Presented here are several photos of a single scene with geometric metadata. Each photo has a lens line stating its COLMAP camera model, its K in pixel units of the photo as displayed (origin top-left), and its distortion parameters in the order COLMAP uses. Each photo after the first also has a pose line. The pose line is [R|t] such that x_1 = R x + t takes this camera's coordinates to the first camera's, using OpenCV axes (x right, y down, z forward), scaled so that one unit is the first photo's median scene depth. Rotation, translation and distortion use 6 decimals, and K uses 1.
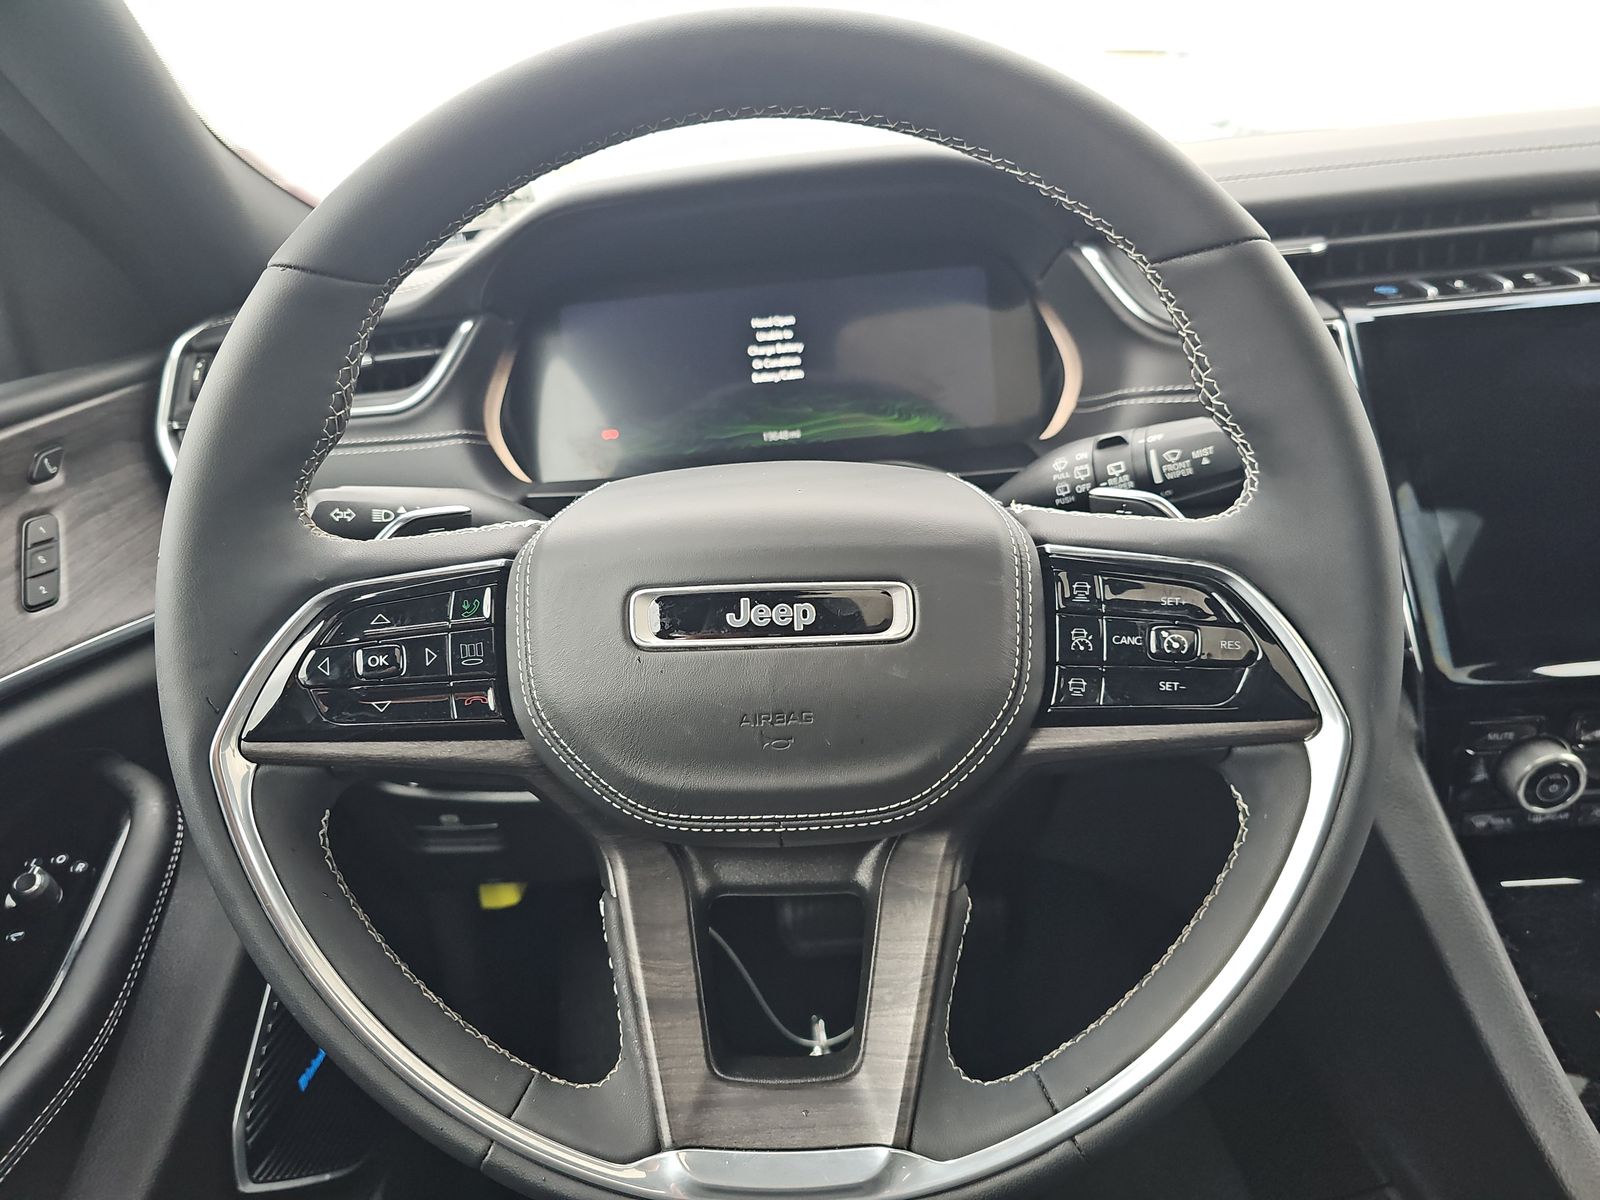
lens RADIAL K [[1175.7, 0, 800.0], [0, 1175.7, 600.0], [0, 0, 1]] dist [0.010536, -0.082142]
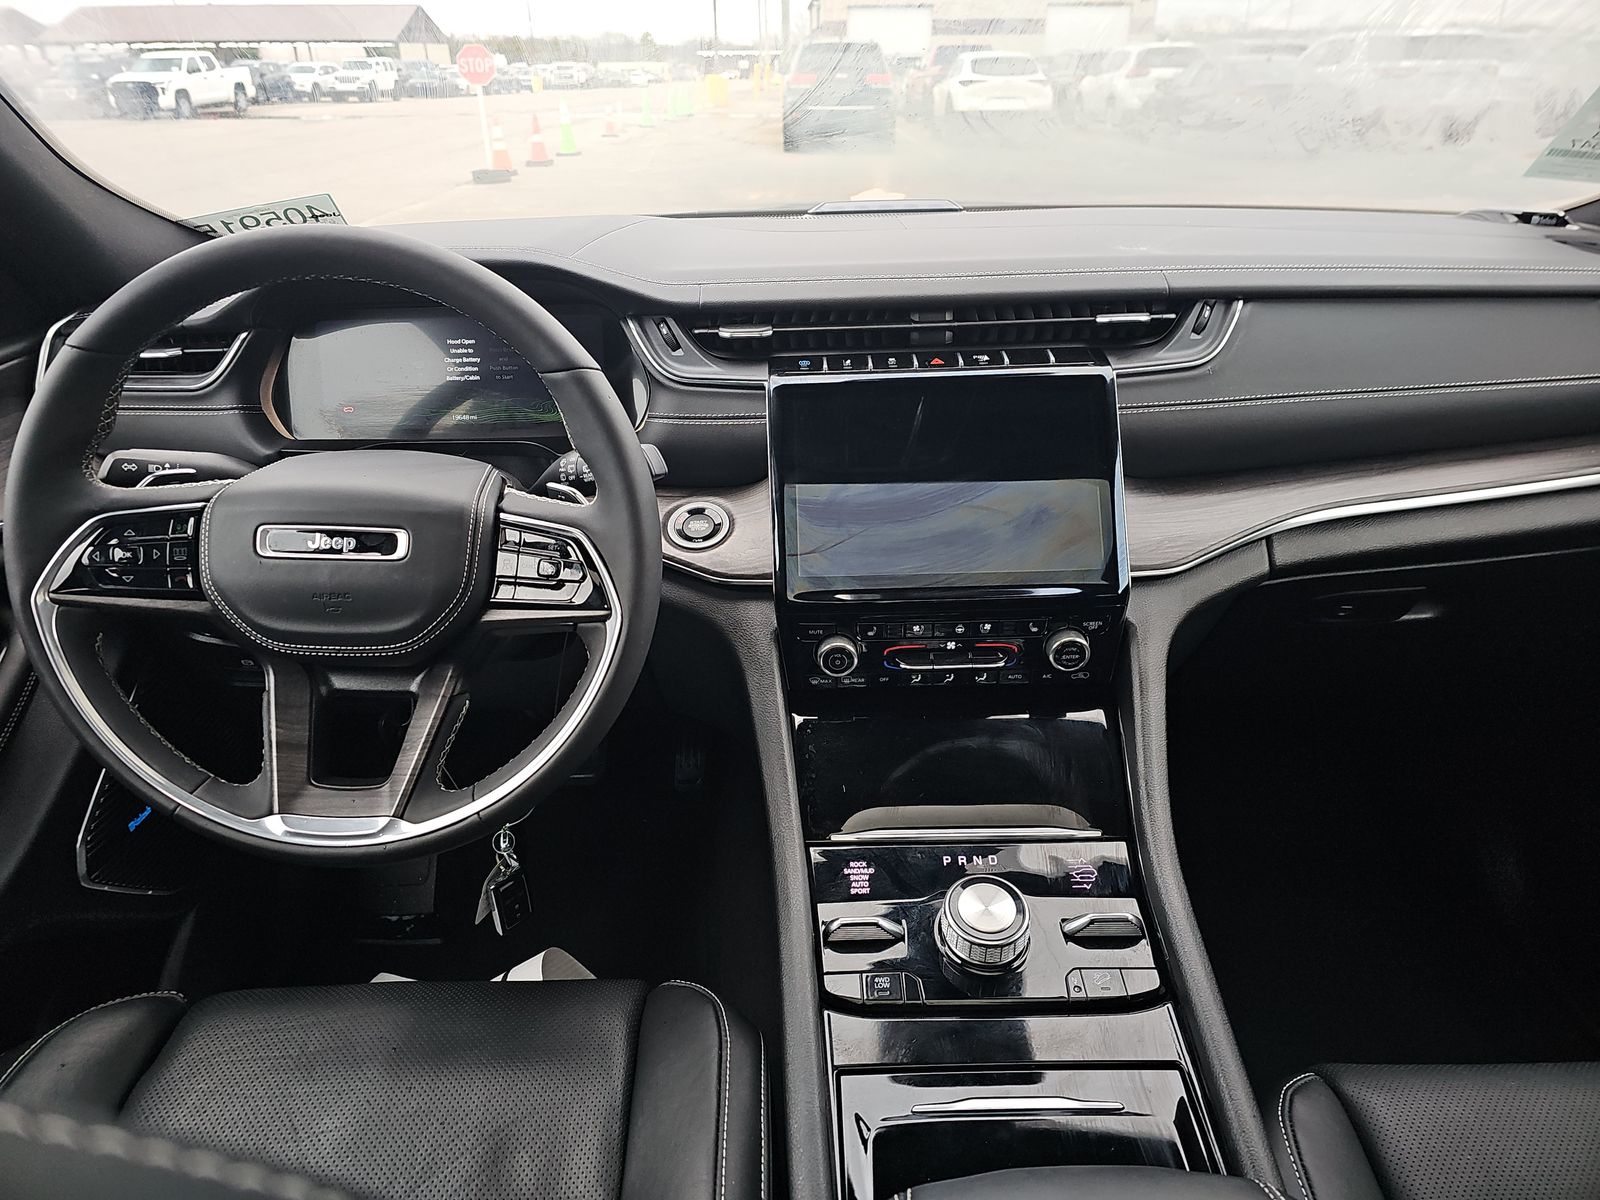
lens RADIAL K [[1054.1, 0, 800.0], [0, 1054.1, 600.0], [0, 0, 1]] dist [-0.001001, -0.053768]
pose [[0.993808, 0.052778, 0.097777, 0.528601], [-0.060501, 0.995133, 0.077786, -0.068588], [-0.093196, -0.083220, 0.992164, -0.728723]]
